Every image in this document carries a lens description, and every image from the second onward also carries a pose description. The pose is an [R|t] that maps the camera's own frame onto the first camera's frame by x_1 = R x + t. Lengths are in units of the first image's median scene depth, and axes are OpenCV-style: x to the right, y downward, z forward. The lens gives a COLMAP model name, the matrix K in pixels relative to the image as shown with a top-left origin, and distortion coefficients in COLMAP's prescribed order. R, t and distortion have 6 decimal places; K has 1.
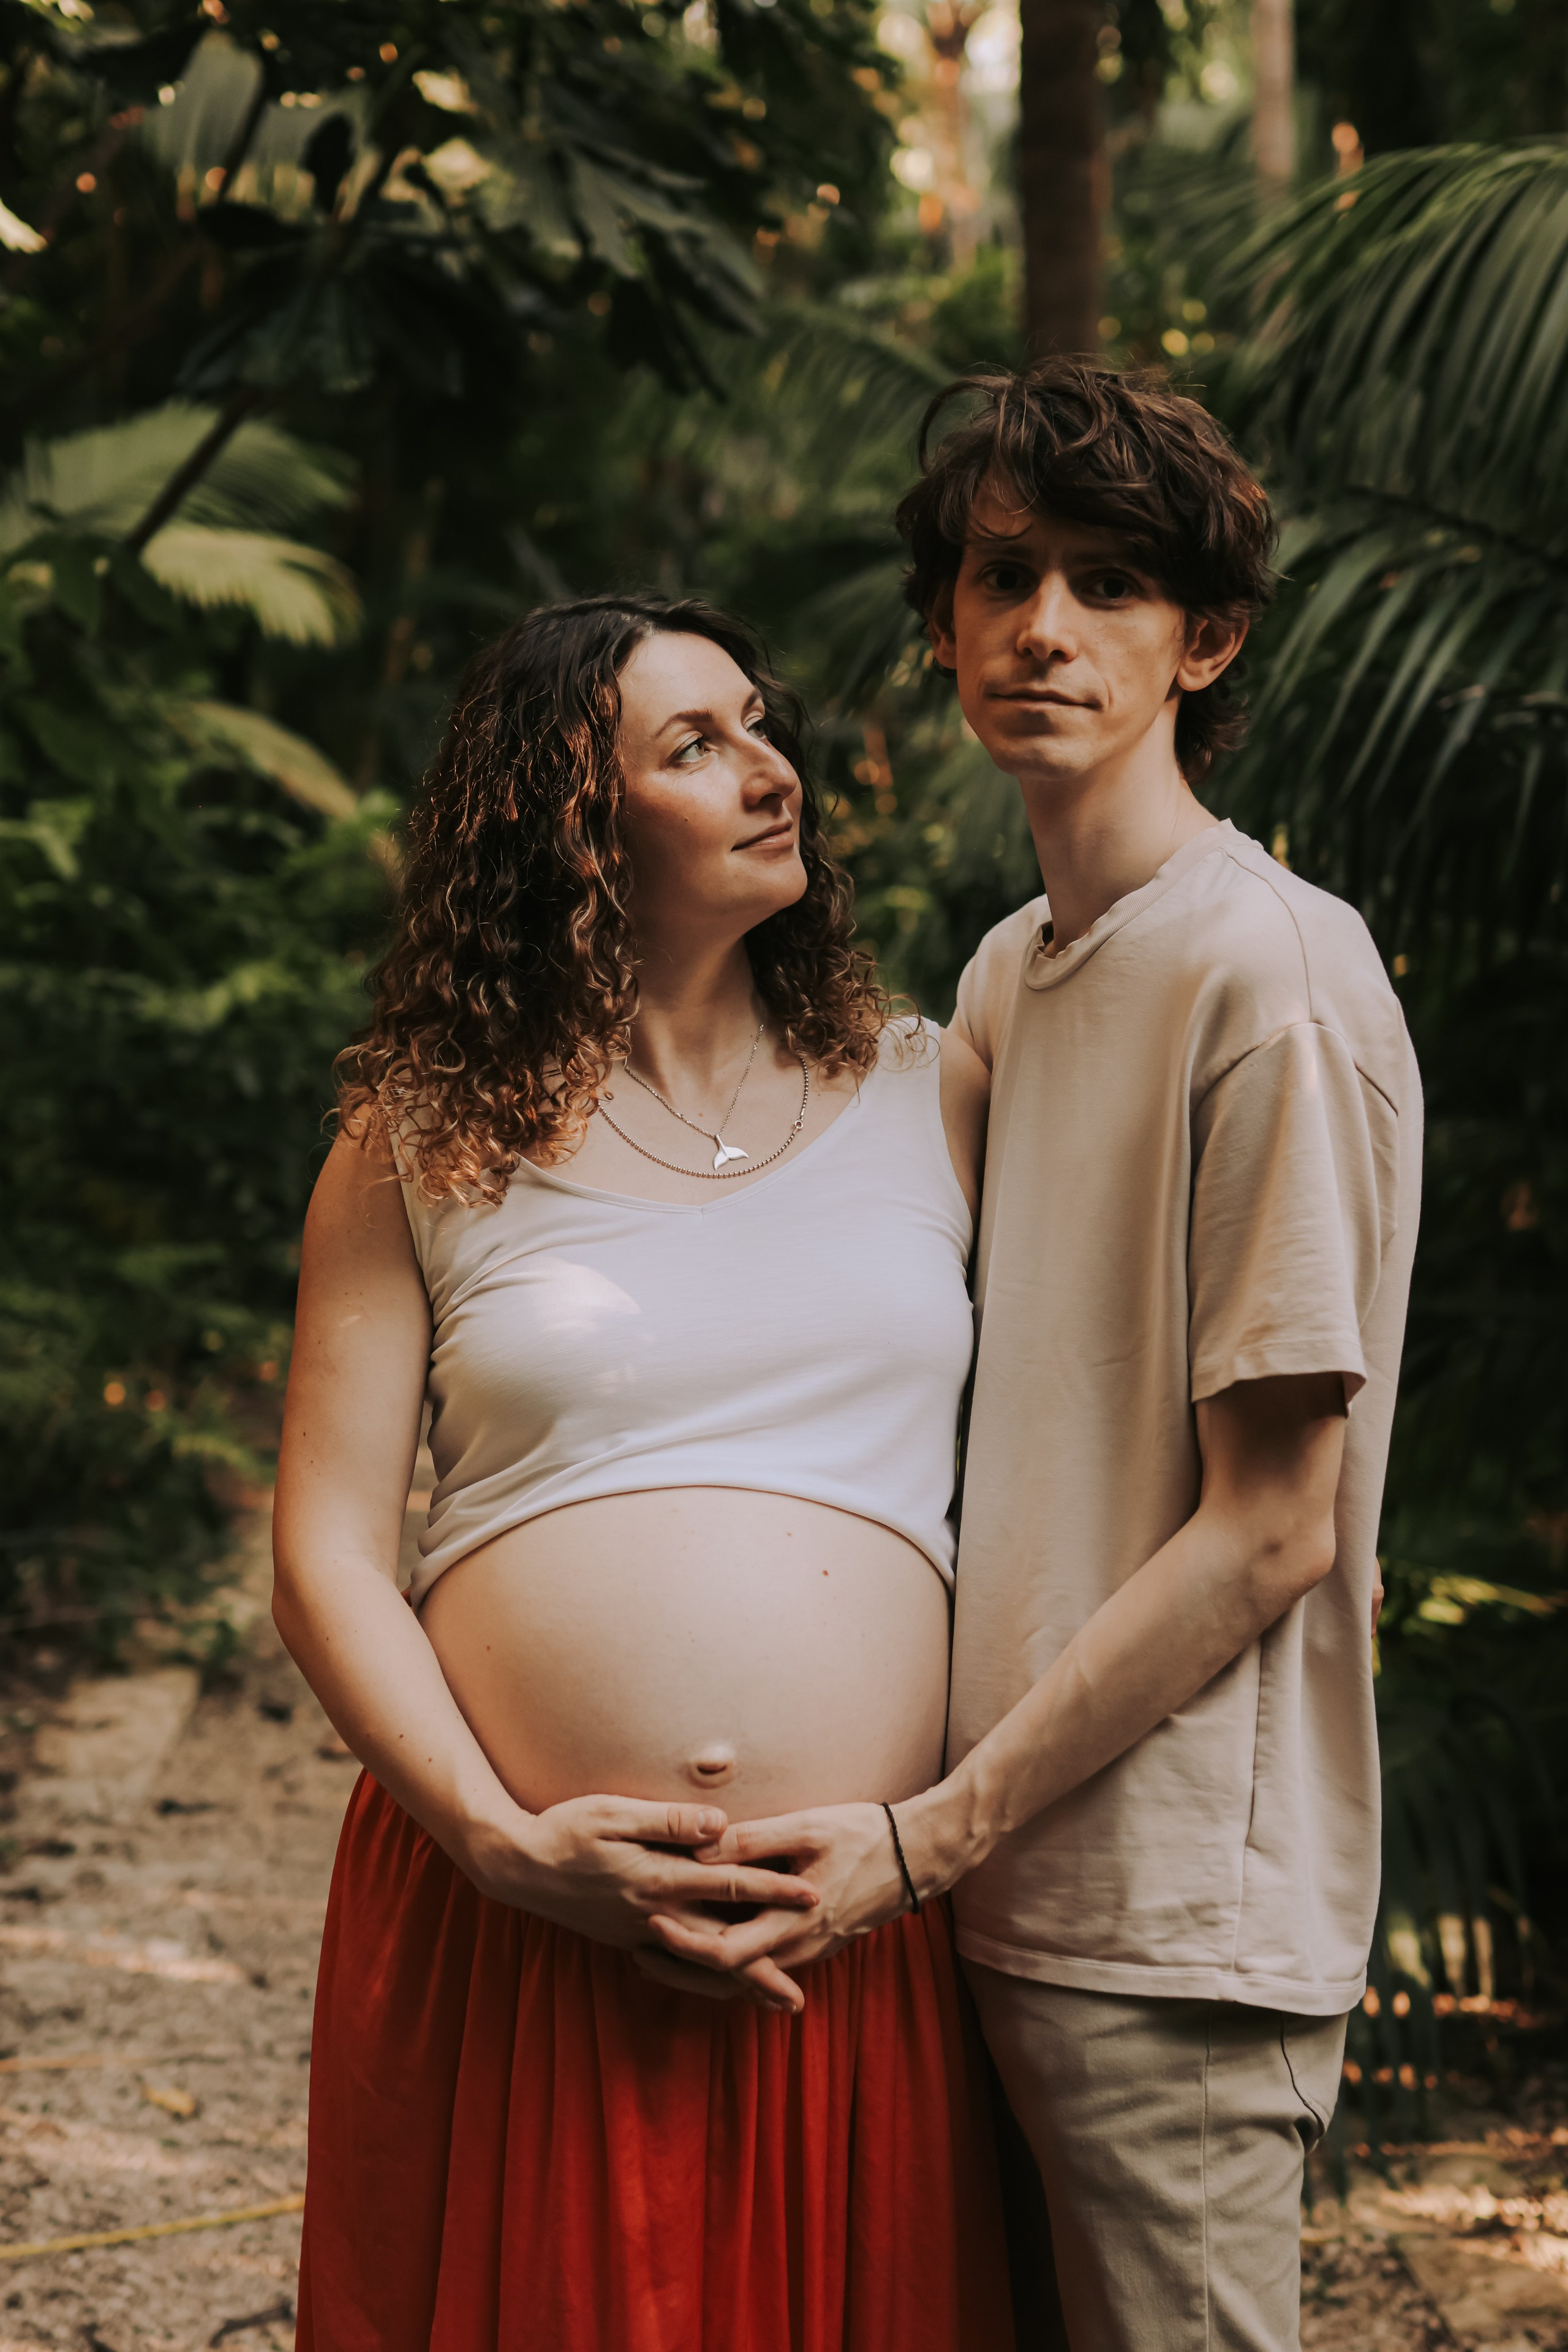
lens RADIAL K [[3747.8, 0, 795.3], [0, 3747.8, 1199.4], [0, 0, 1]] dist [-0.030835, -0.031850]
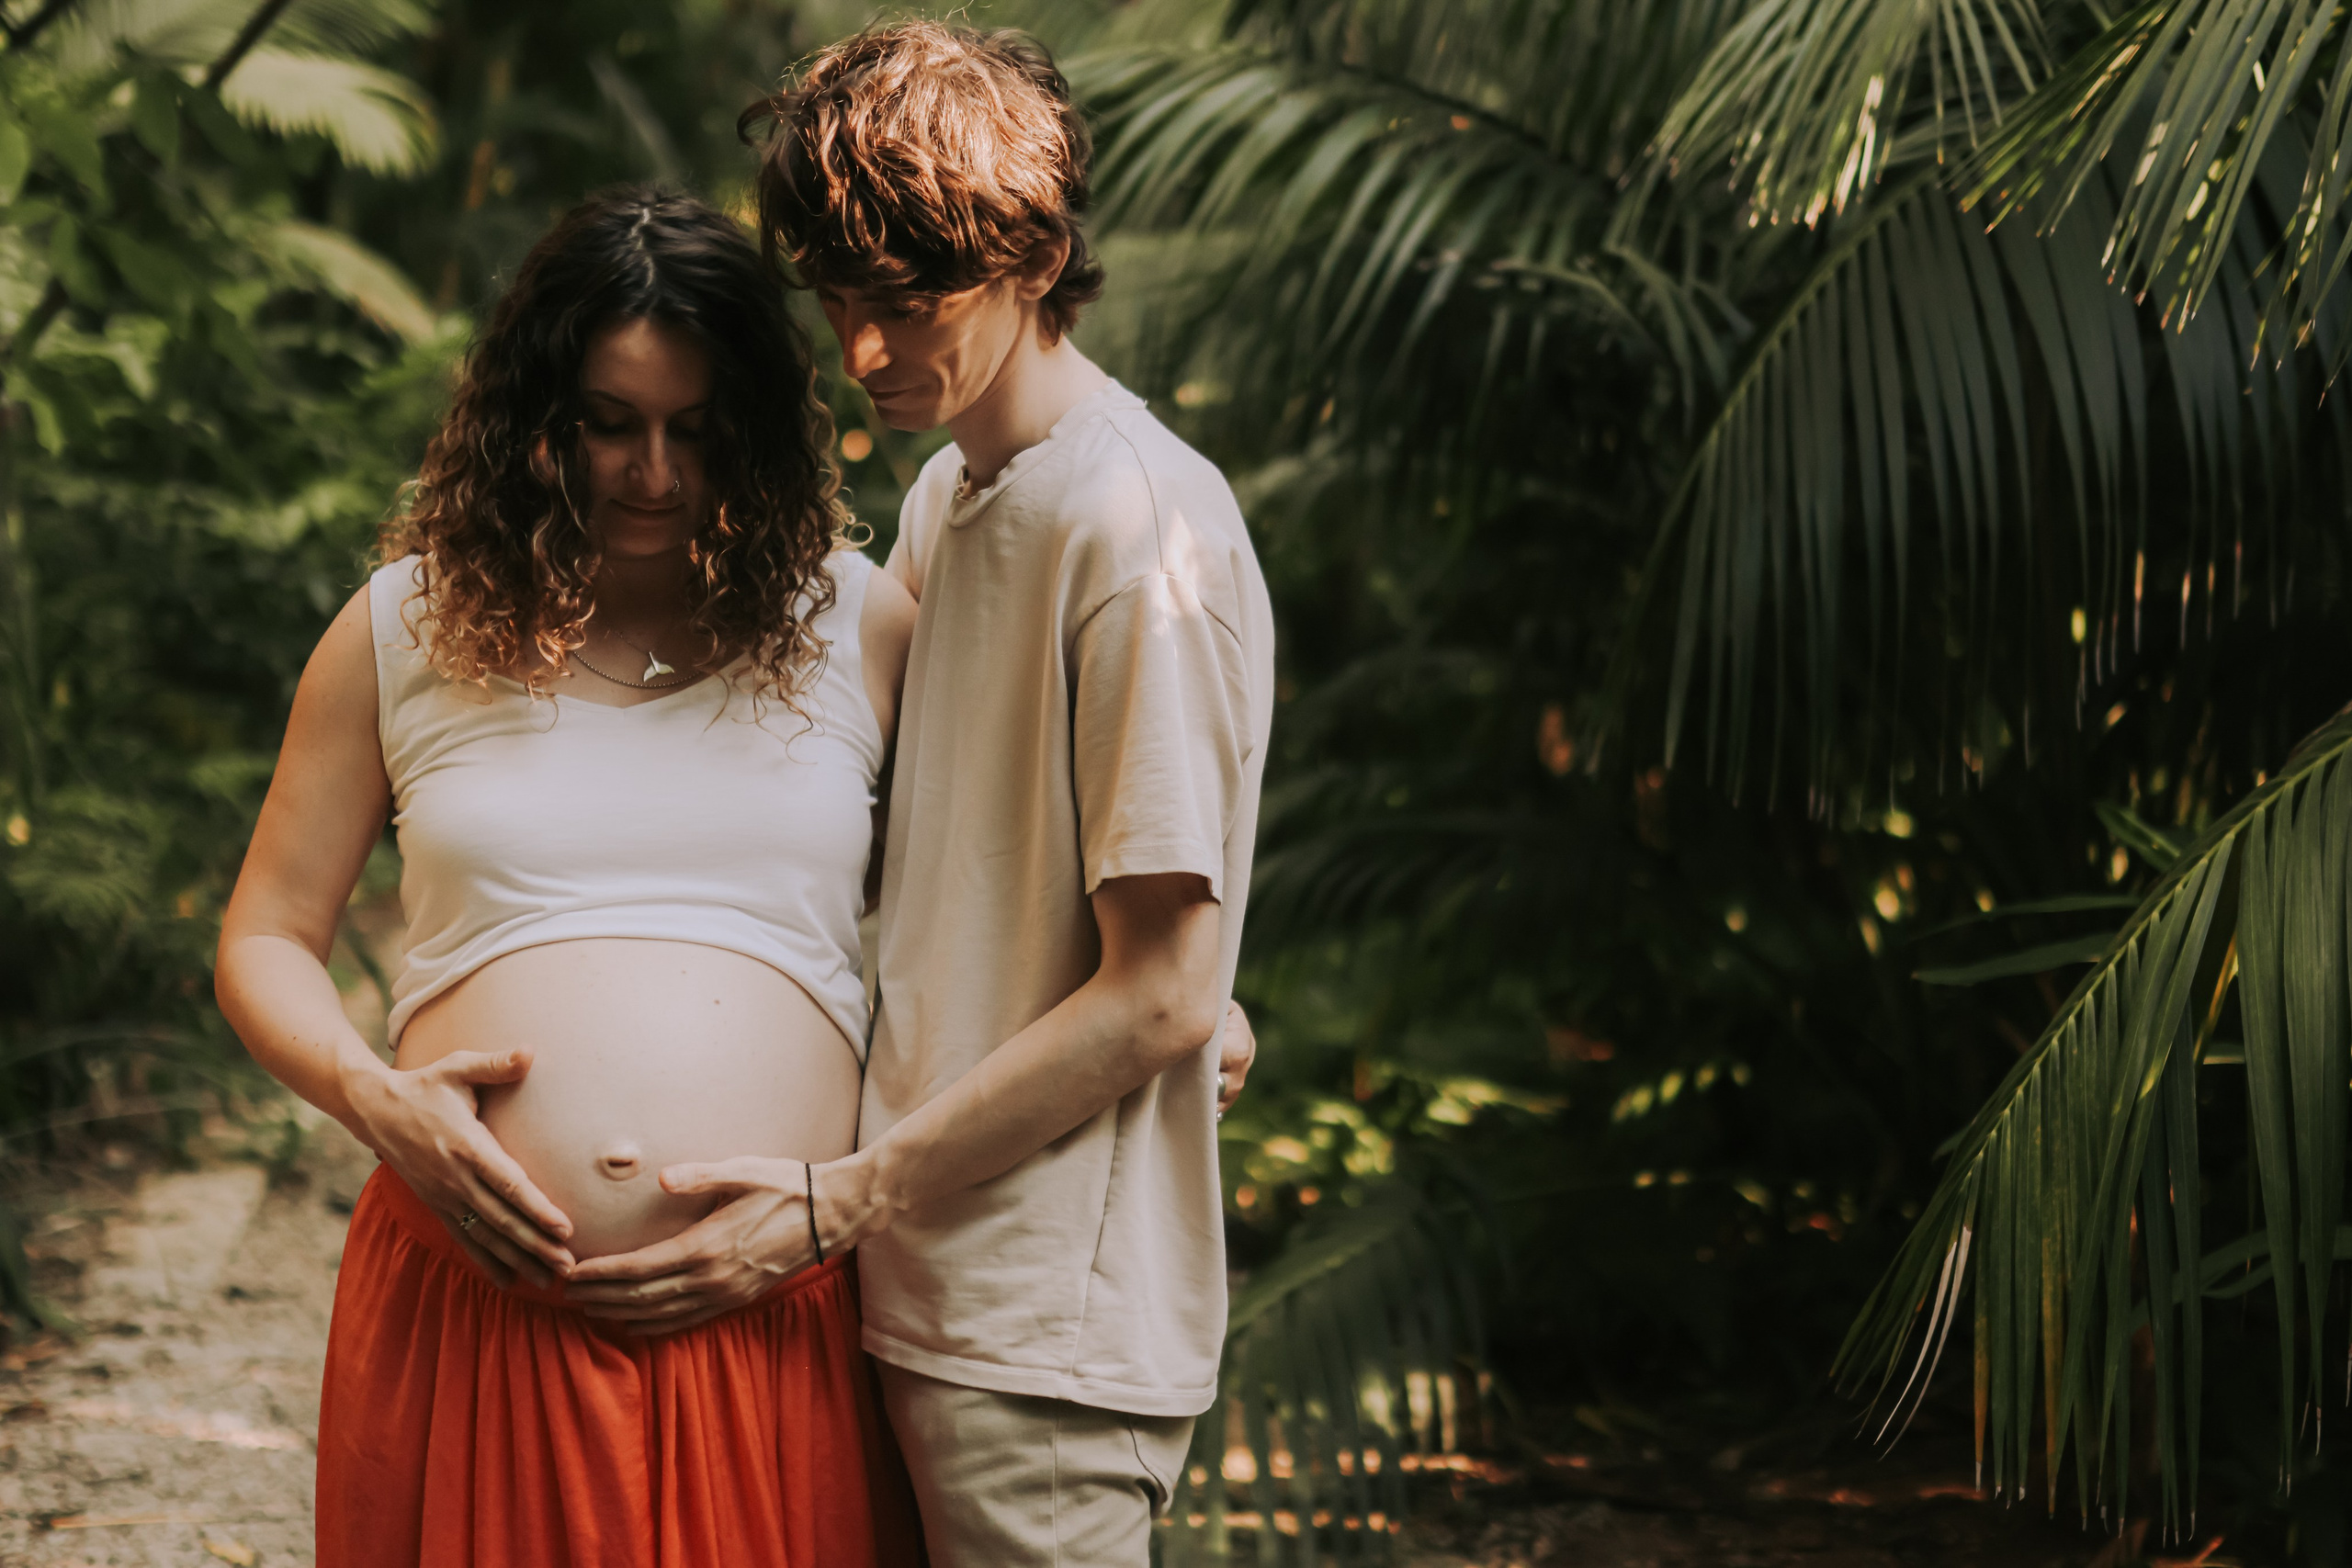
lens RADIAL K [[3765.1, 0, 1176.0], [0, 3765.1, 784.0], [0, 0, 1]] dist [-0.044851, 0.105409]
pose [[0.996956, 0.012484, 0.076961, 0.010893], [-0.013572, 0.999815, 0.013633, 0.003003], [-0.076776, -0.014636, 0.996941, -0.056541]]
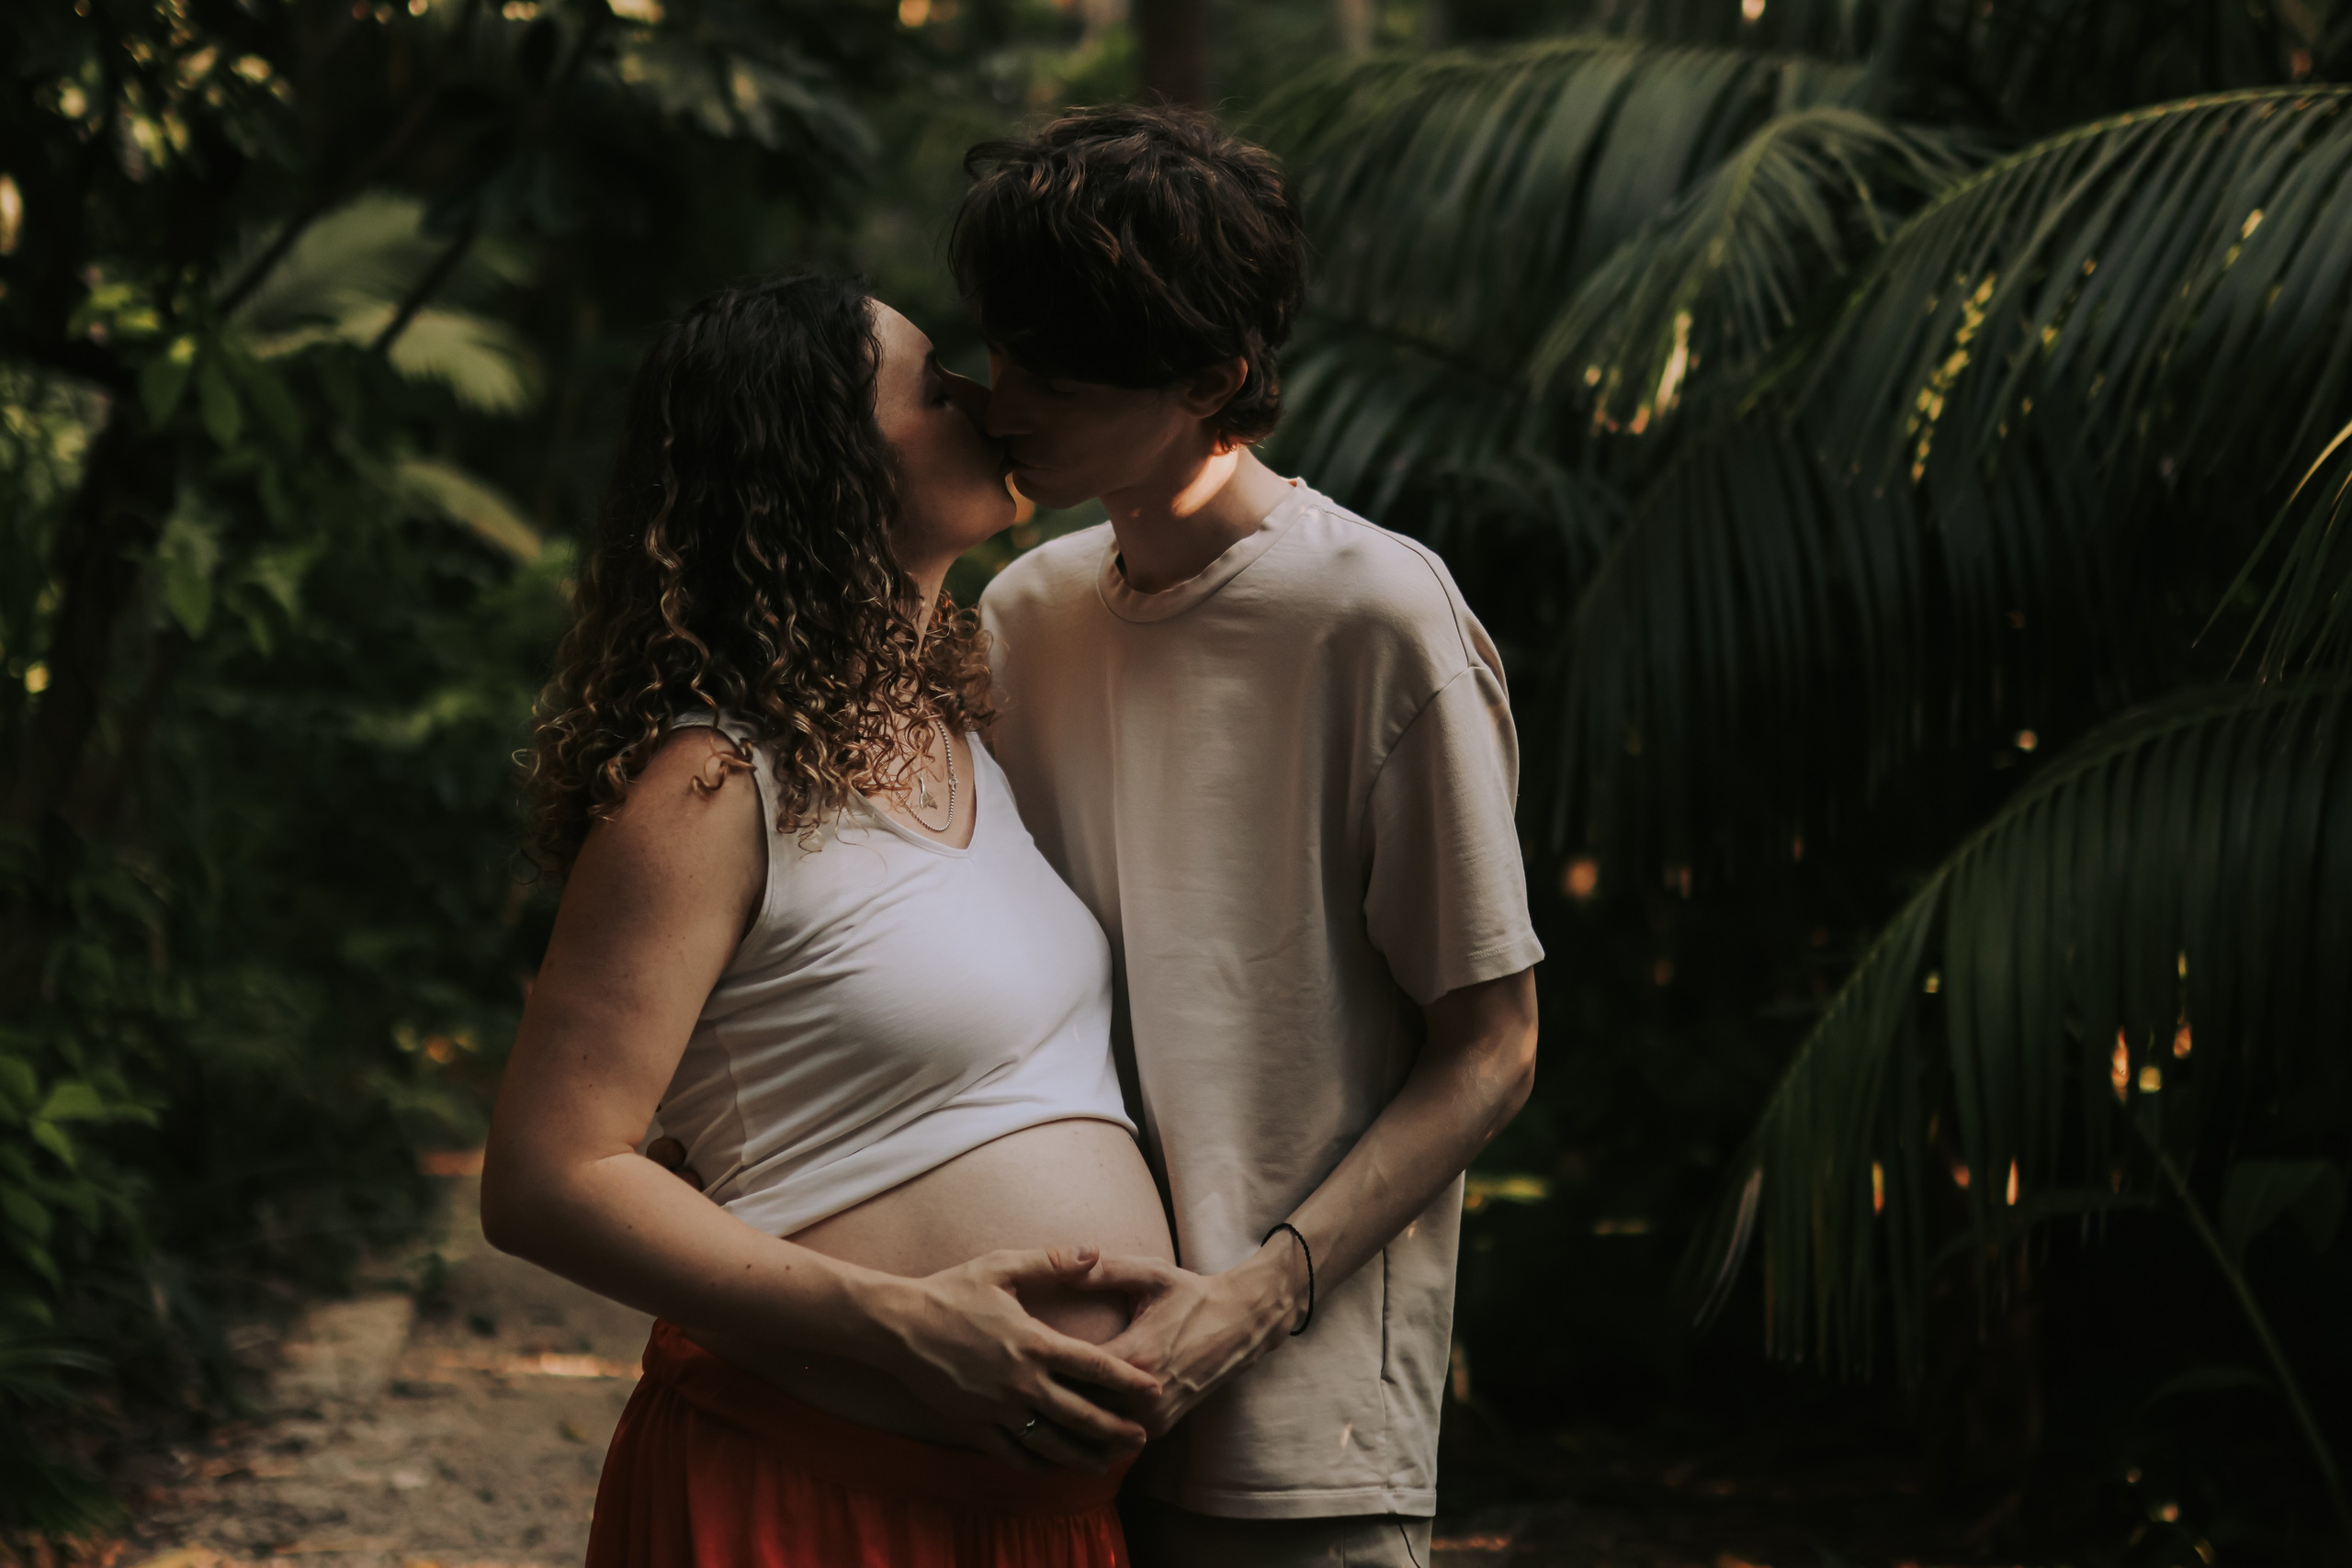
lens RADIAL K [[3765.1, 0, 1176.0], [0, 3765.1, 784.0], [0, 0, 1]] dist [-0.044851, 0.105409]
pose [[0.998317, -0.010236, 0.057082, 0.012668], [0.012590, 0.999078, -0.041042, 0.021351], [-0.056610, 0.041692, 0.997526, -0.208720]]
